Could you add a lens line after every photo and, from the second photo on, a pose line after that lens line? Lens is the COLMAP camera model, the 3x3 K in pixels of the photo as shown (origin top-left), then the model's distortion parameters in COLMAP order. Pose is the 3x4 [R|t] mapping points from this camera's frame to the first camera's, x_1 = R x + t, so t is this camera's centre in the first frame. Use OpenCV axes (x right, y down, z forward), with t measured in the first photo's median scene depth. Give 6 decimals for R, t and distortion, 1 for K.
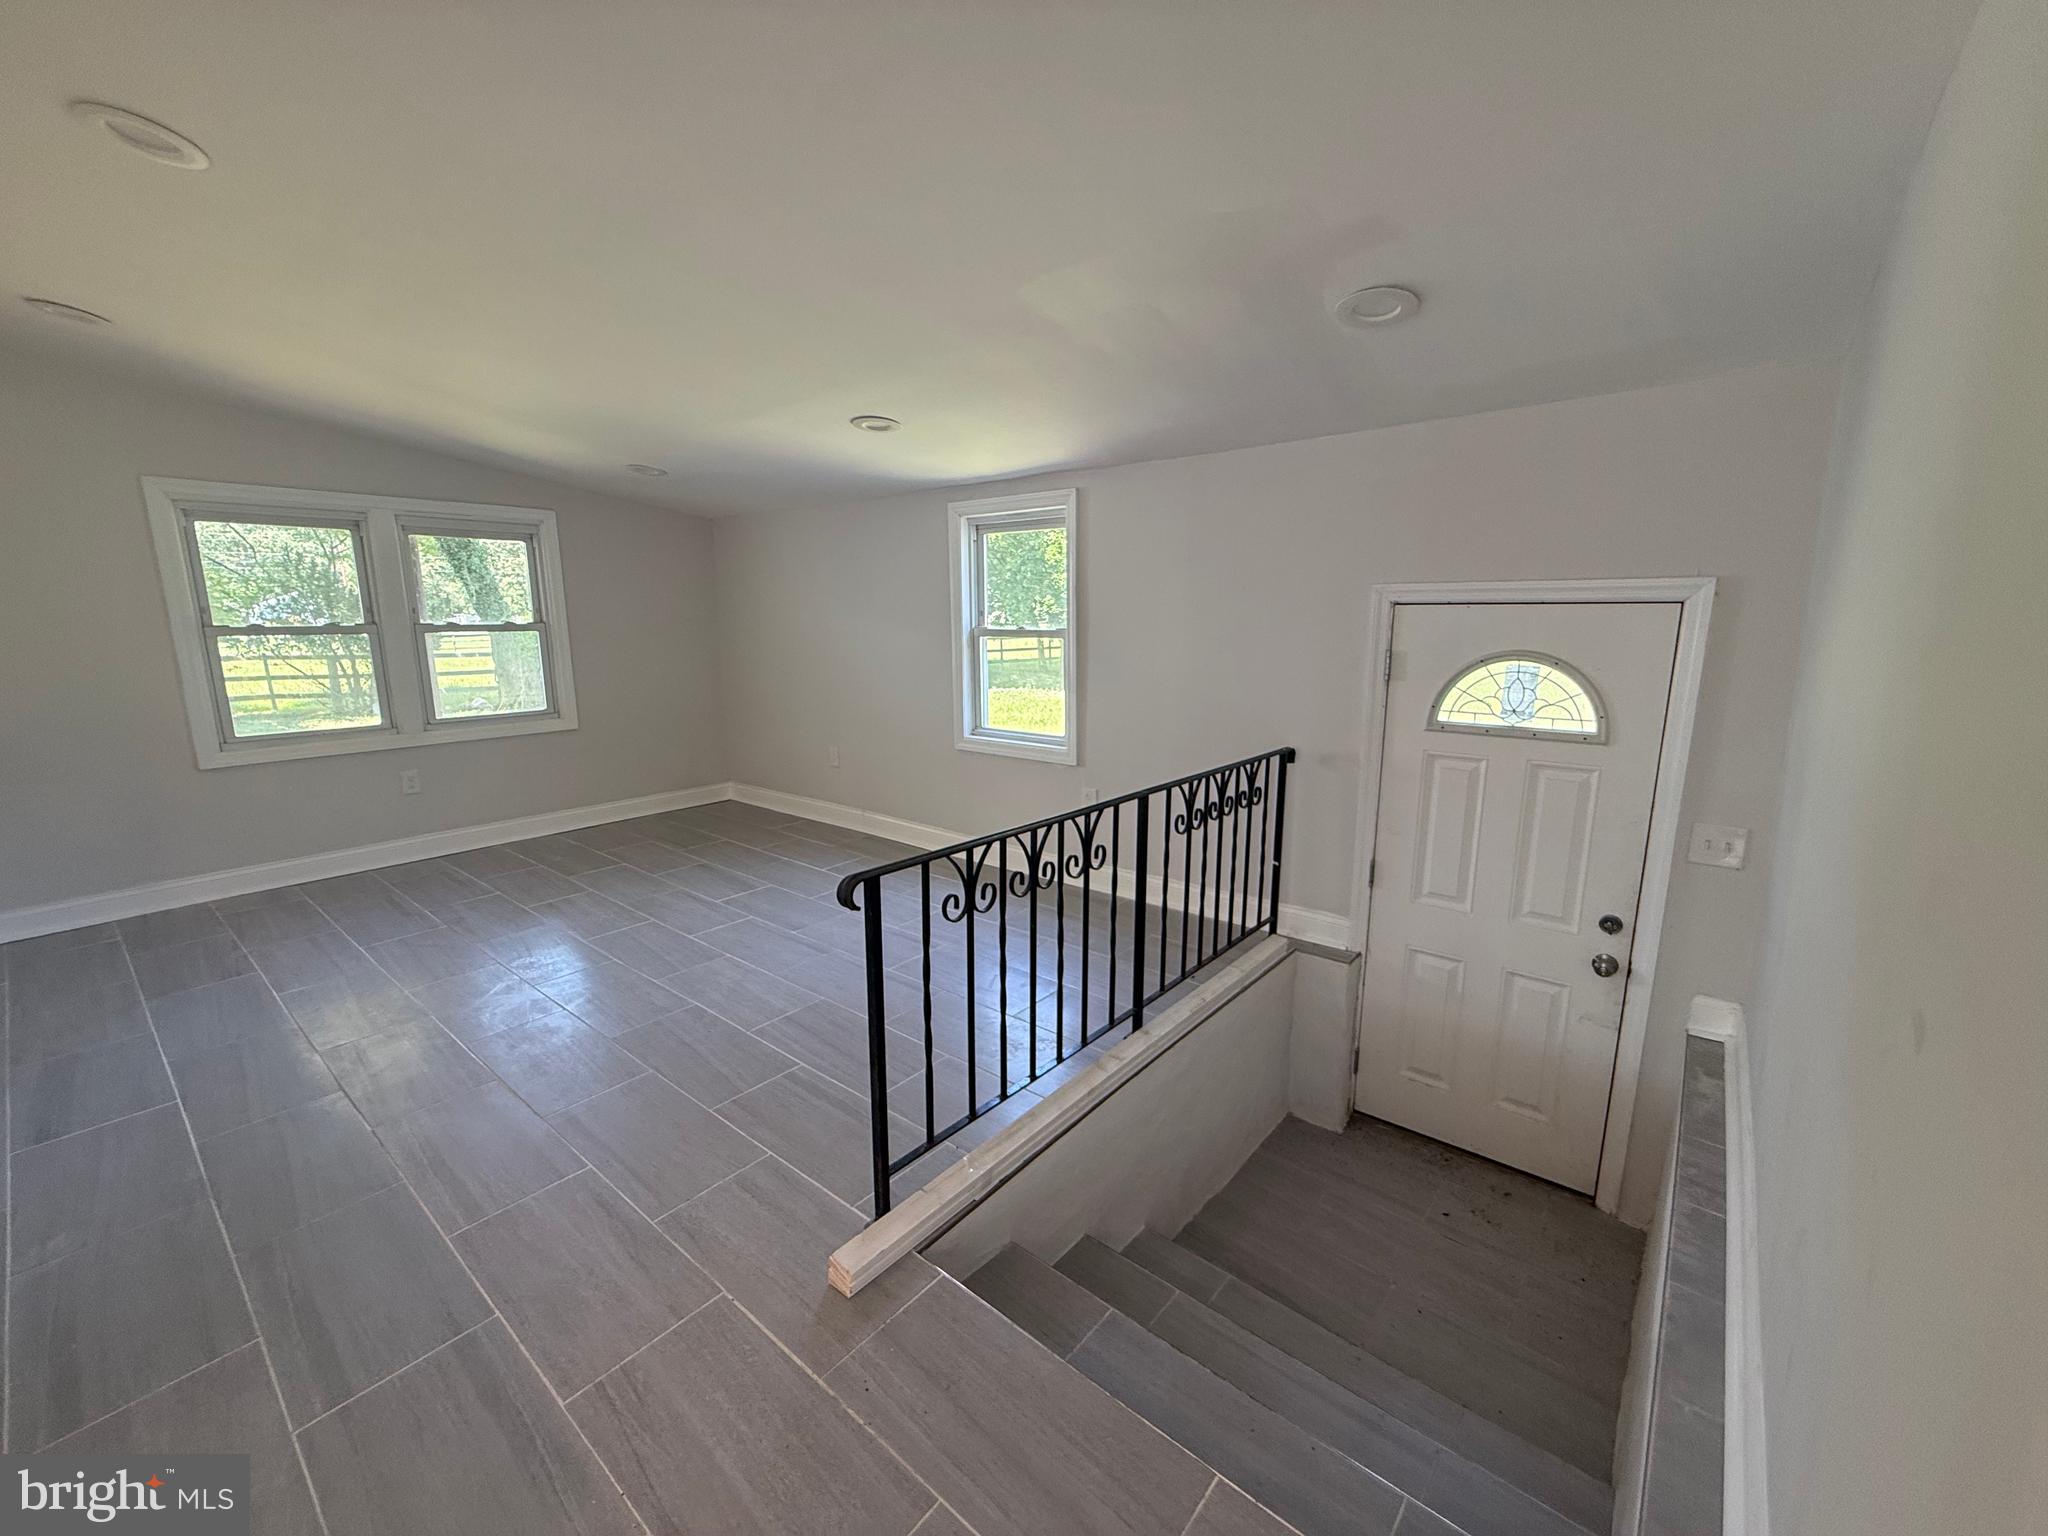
lens RADIAL K [[823.2, 0, 1023.4], [0, 823.2, 775.6], [0, 0, 1]] dist [0.000069, 0.001347]
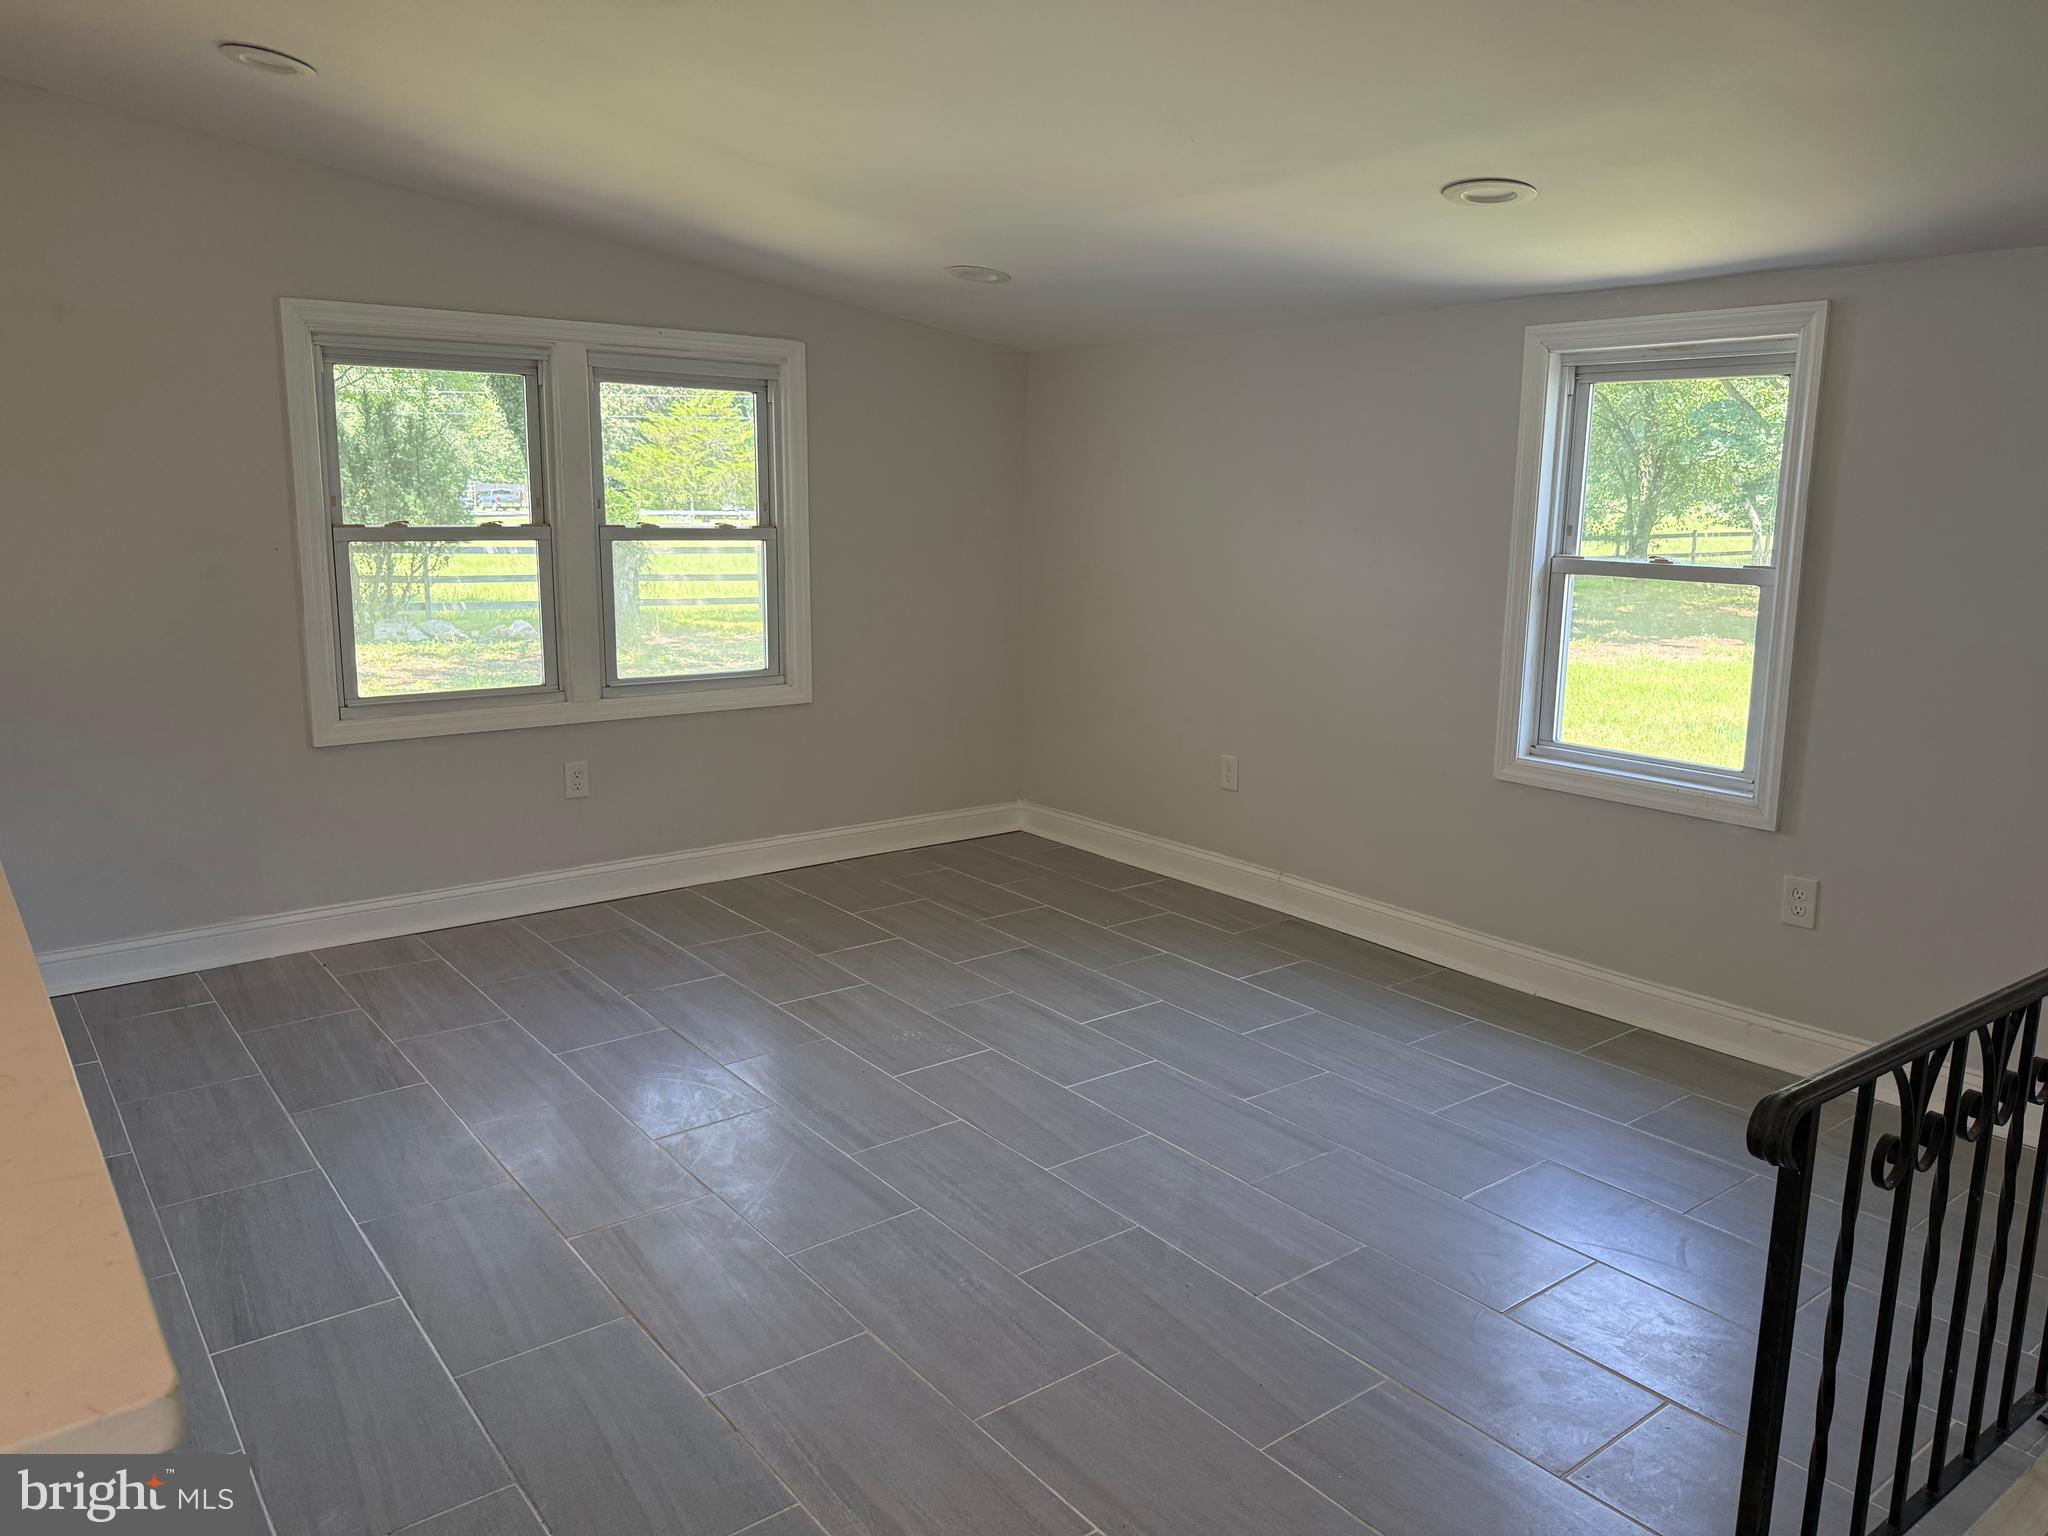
lens RADIAL K [[1434.8, 0, 1027.6], [0, 1434.8, 764.5], [0, 0, 1]] dist [0.033176, -0.026412]
pose [[0.975435, 0.058088, -0.212491, -0.190524], [-0.059679, 0.998217, -0.001077, -0.023131], [0.212050, 0.013731, 0.977162, 0.007538]]
